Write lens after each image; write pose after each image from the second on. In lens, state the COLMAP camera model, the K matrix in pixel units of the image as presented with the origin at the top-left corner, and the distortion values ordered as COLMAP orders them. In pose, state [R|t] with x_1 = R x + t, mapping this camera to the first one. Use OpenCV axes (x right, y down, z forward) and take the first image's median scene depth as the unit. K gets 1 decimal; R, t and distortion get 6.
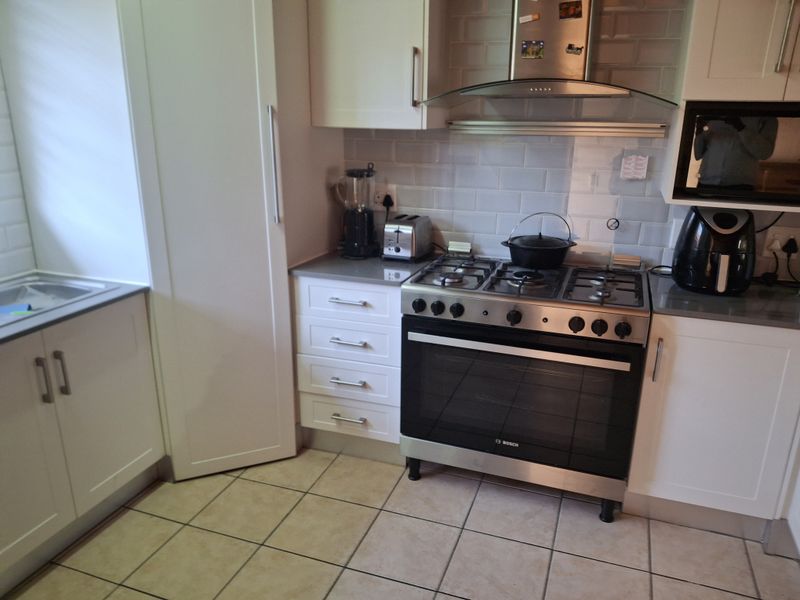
lens RADIAL K [[593.4, 0, 400.0], [0, 593.4, 300.0], [0, 0, 1]] dist [-0.001665, -0.001309]
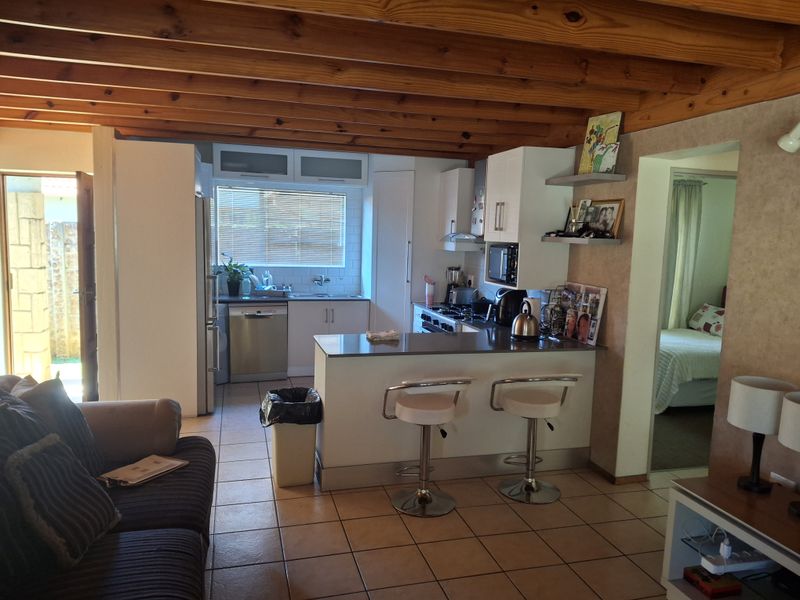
lens RADIAL K [[595.1, 0, 393.7], [0, 595.1, 287.7], [0, 0, 1]] dist [0.116464, -0.227229]
pose [[0.569075, 0.080740, -0.818312, 1.991153], [-0.267117, 0.959348, -0.091105, 0.156081], [0.777690, 0.270431, 0.567508, -0.572064]]
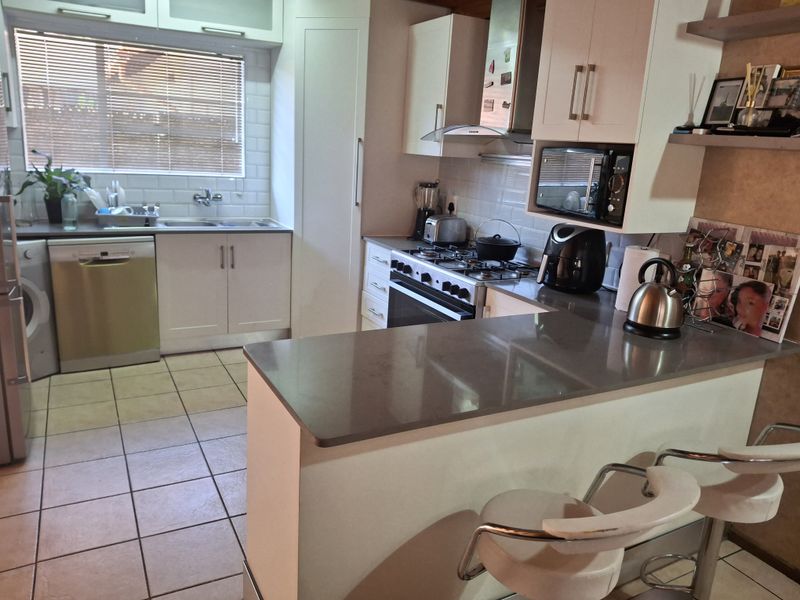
lens RADIAL K [[597.5, 0, 400.0], [0, 597.5, 300.0], [0, 0, 1]] dist [-0.011808, -0.007606]
pose [[0.741737, 0.202915, -0.639258, 1.047244], [-0.254035, 0.967118, 0.012227, 0.078590], [0.620719, 0.153325, 0.768895, -0.187839]]
